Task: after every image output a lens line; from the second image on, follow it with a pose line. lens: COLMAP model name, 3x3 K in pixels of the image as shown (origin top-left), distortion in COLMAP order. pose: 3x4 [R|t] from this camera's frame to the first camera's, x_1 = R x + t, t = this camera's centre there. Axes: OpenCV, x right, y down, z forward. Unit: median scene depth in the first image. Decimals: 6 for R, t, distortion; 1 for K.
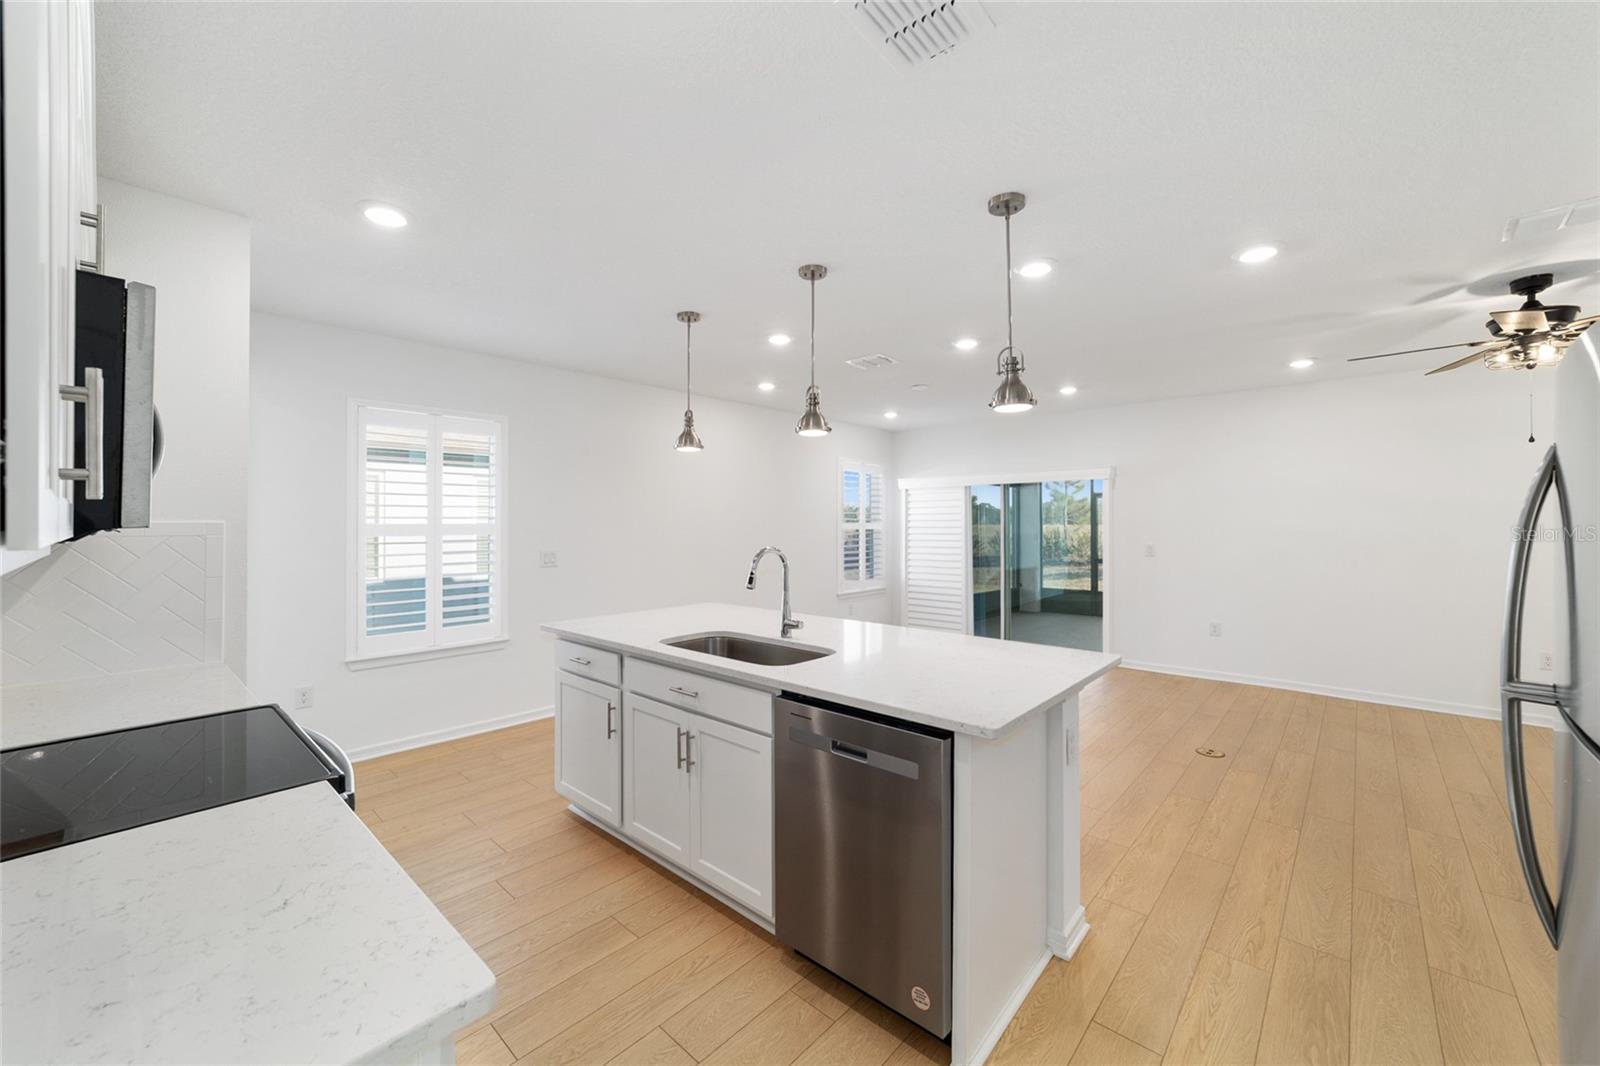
lens RADIAL K [[621.7, 0, 802.1], [0, 621.7, 517.8], [0, 0, 1]] dist [-0.001270, 0.000201]
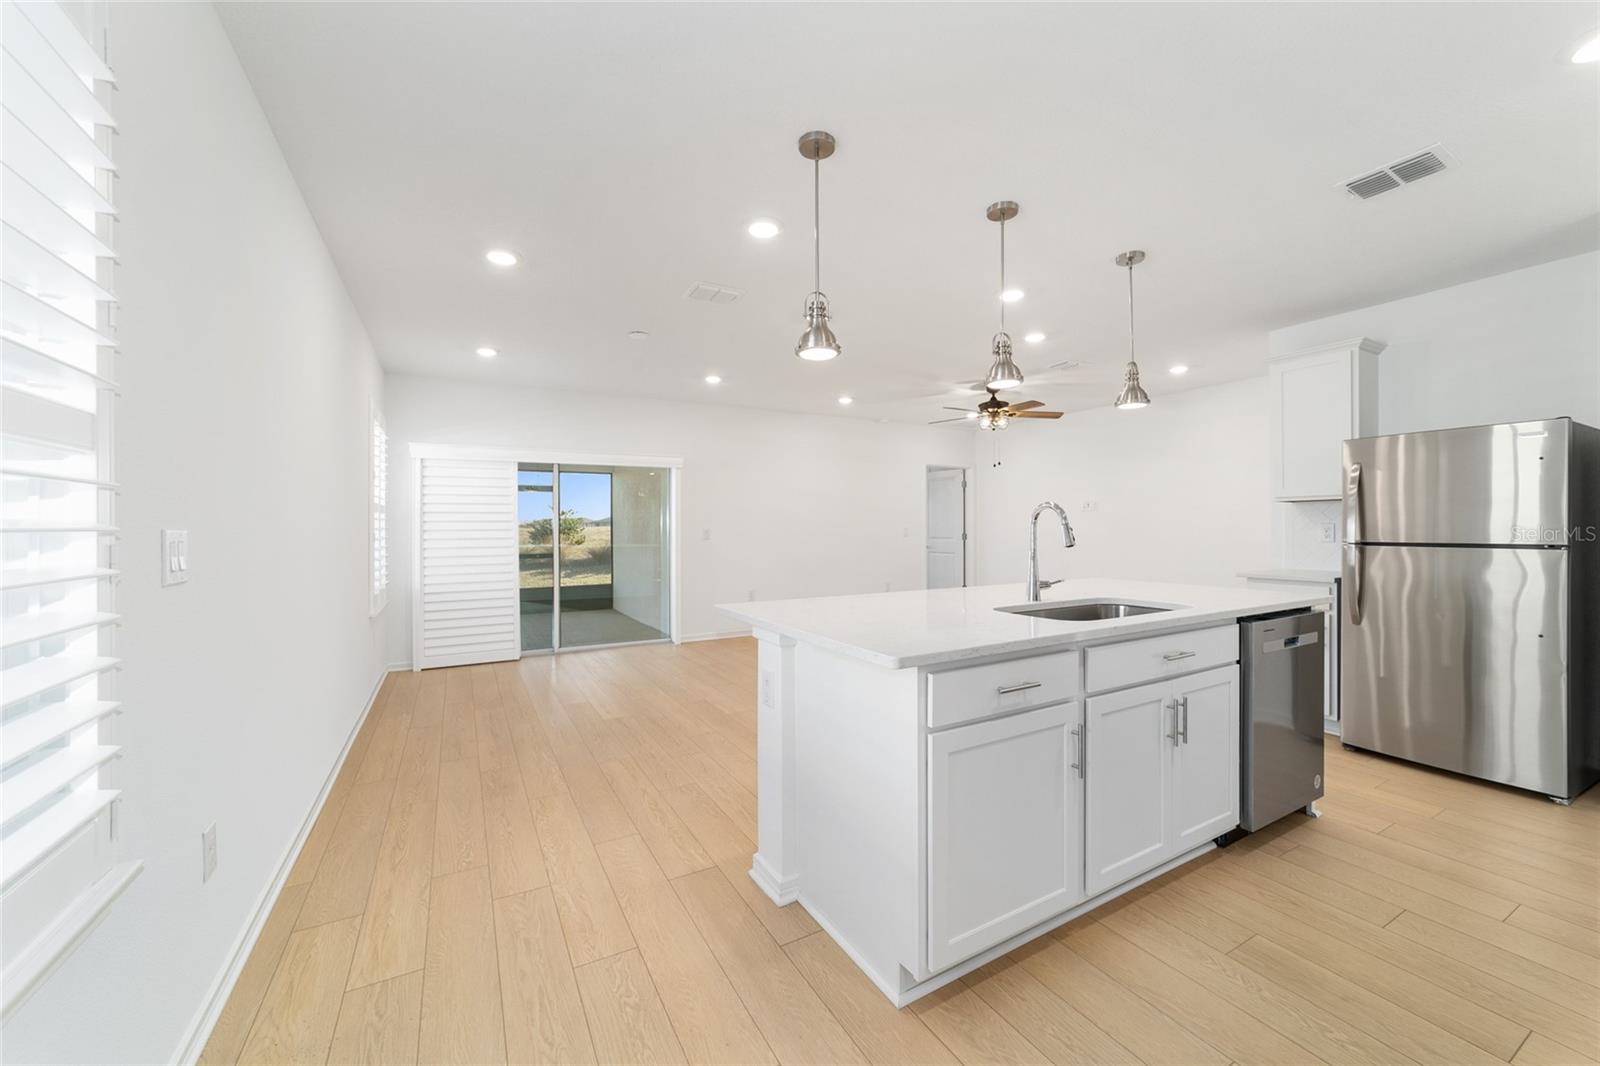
lens RADIAL K [[613.3, 0, 800.8], [0, 613.3, 527.4], [0, 0, 1]] dist [-0.018016, 0.009758]
pose [[0.315459, 0.000934, 0.948939, -0.774303], [-0.004363, 0.999990, 0.000466, 0.066239], [-0.948929, -0.004287, 0.315460, 0.814484]]
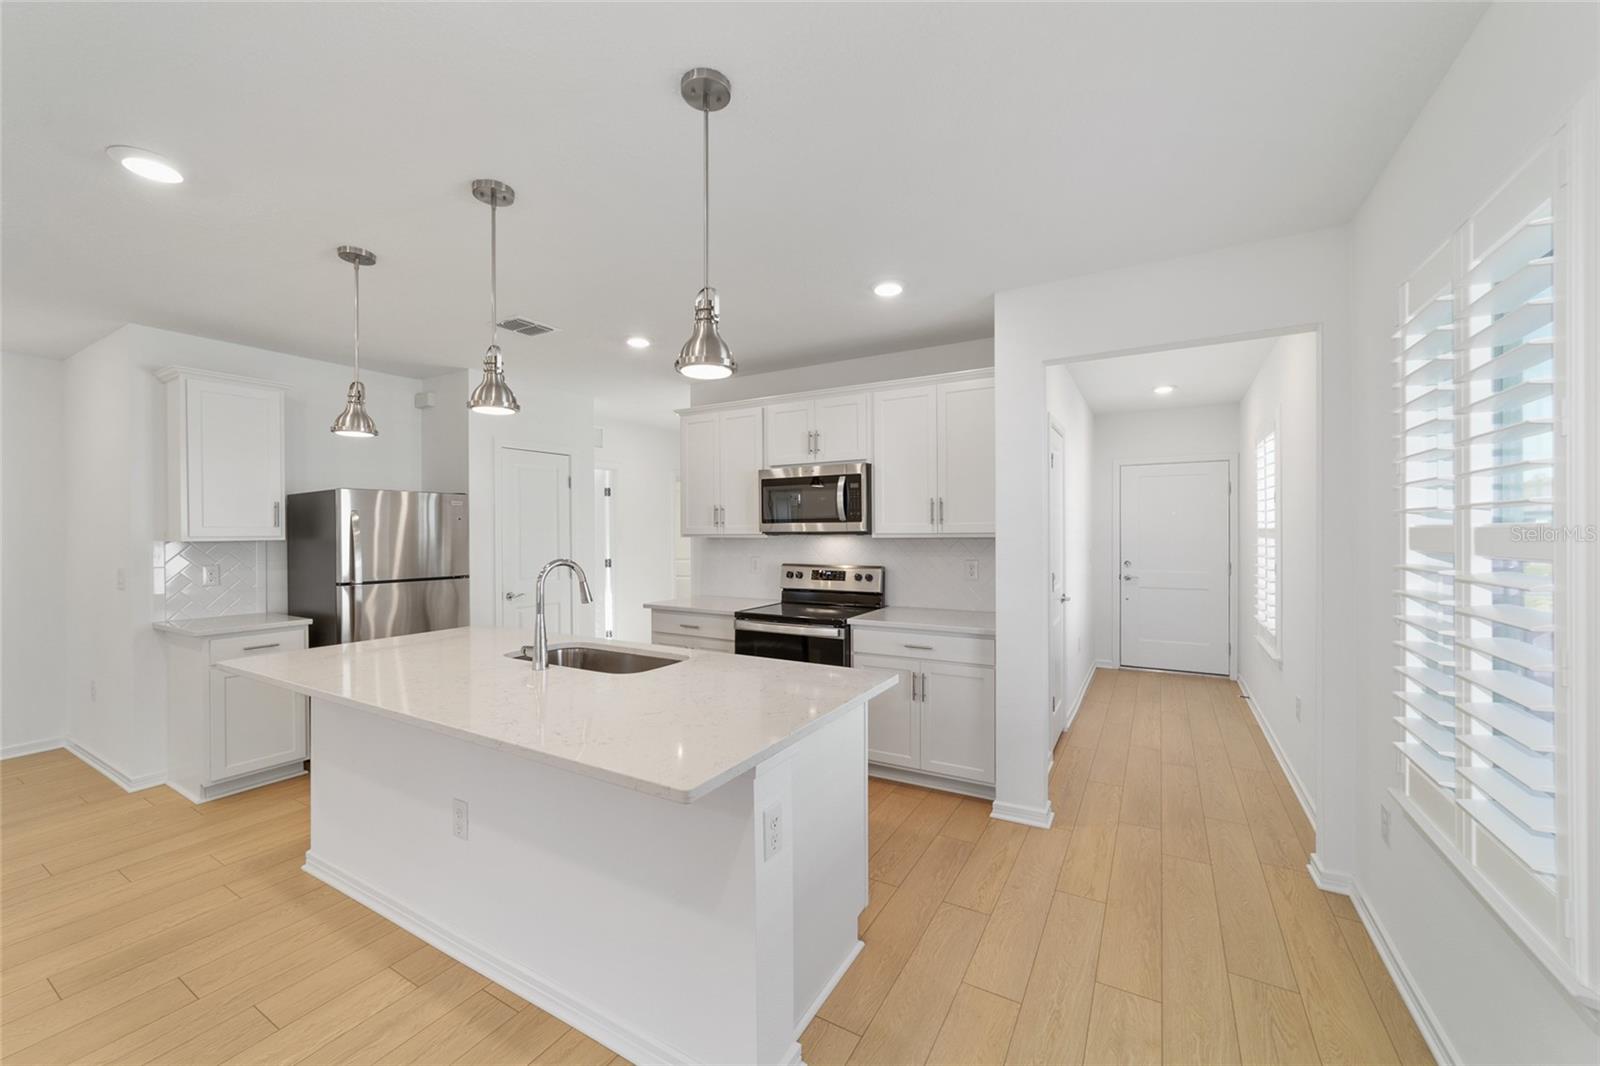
lens RADIAL K [[616.1, 0, 795.6], [0, 616.1, 534.6], [0, 0, 1]] dist [-0.011742, 0.006813]
pose [[-0.980302, 0.008557, -0.197321, -0.154420], [0.009360, 0.999951, -0.003135, 0.015121], [0.197285, -0.004920, -0.980334, 1.459562]]
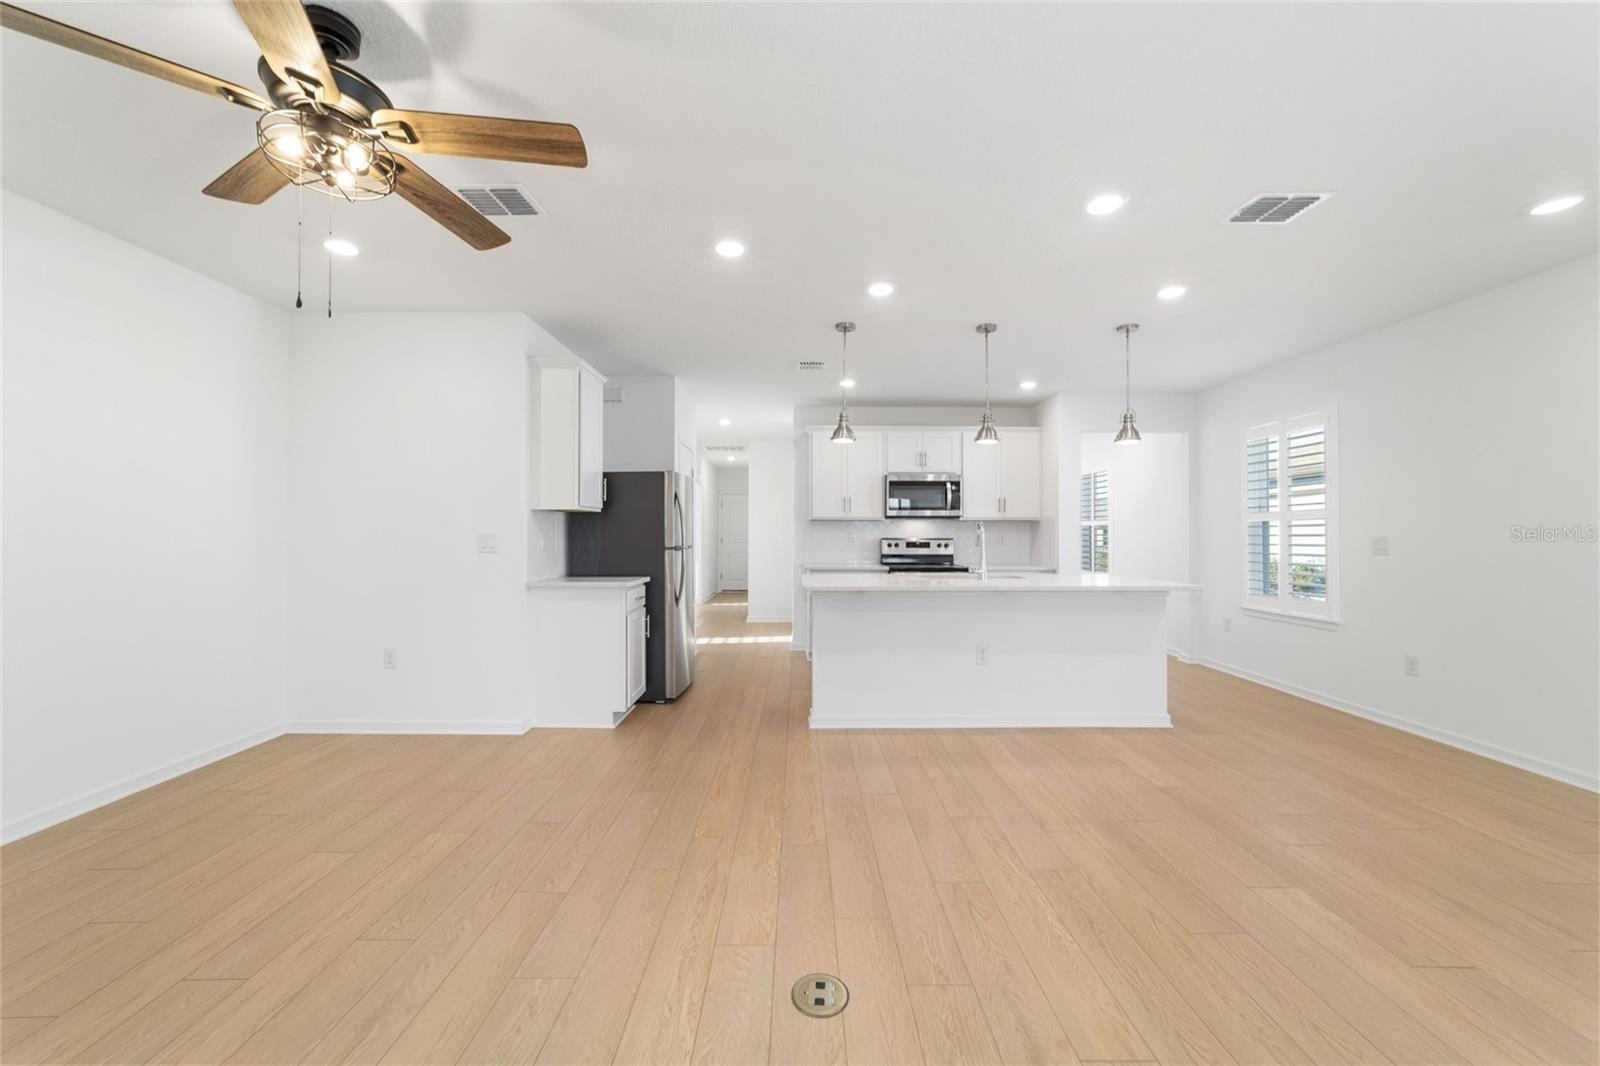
lens RADIAL K [[613.3, 0, 800.8], [0, 613.3, 527.4], [0, 0, 1]] dist [-0.018016, 0.009758]
pose [[-0.739555, -0.007390, -0.673055, 1.037660], [0.005149, 0.999848, -0.016635, 0.066898], [0.673076, -0.015768, -0.739405, 1.424033]]
